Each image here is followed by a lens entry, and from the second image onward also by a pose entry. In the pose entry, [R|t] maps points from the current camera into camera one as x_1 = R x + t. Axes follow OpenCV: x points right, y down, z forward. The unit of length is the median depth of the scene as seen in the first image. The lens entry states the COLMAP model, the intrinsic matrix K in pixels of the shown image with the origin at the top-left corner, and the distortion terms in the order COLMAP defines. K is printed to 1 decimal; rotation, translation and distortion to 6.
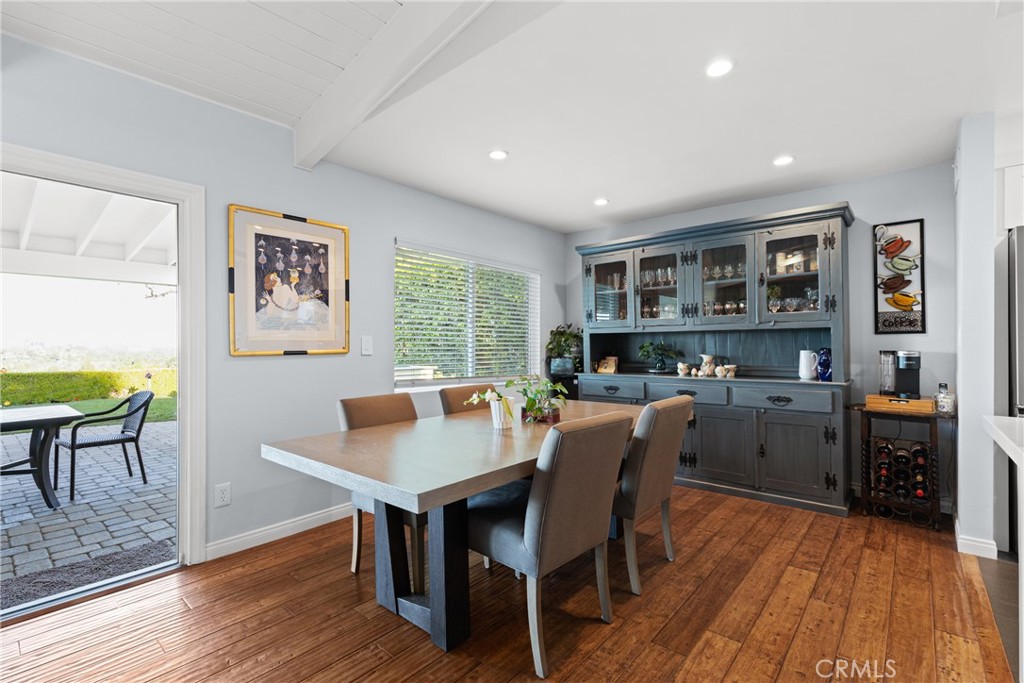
lens RADIAL K [[467.7, 0, 513.2], [0, 467.7, 344.3], [0, 0, 1]] dist [0.012561, -0.000724]
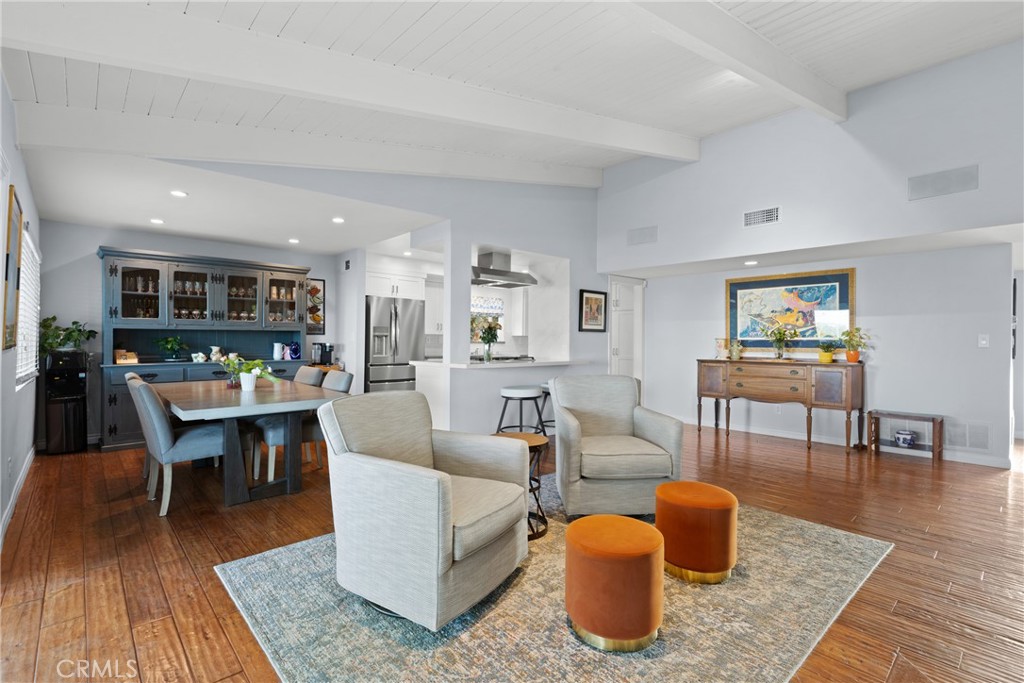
lens RADIAL K [[477.6, 0, 513.8], [0, 477.6, 334.3], [0, 0, 1]] dist [-0.007460, 0.002910]
pose [[0.116364, 0.015984, 0.993078, -0.987894], [-0.007800, 0.999854, -0.015179, 0.000096], [-0.993176, -0.005980, 0.116472, -0.068024]]
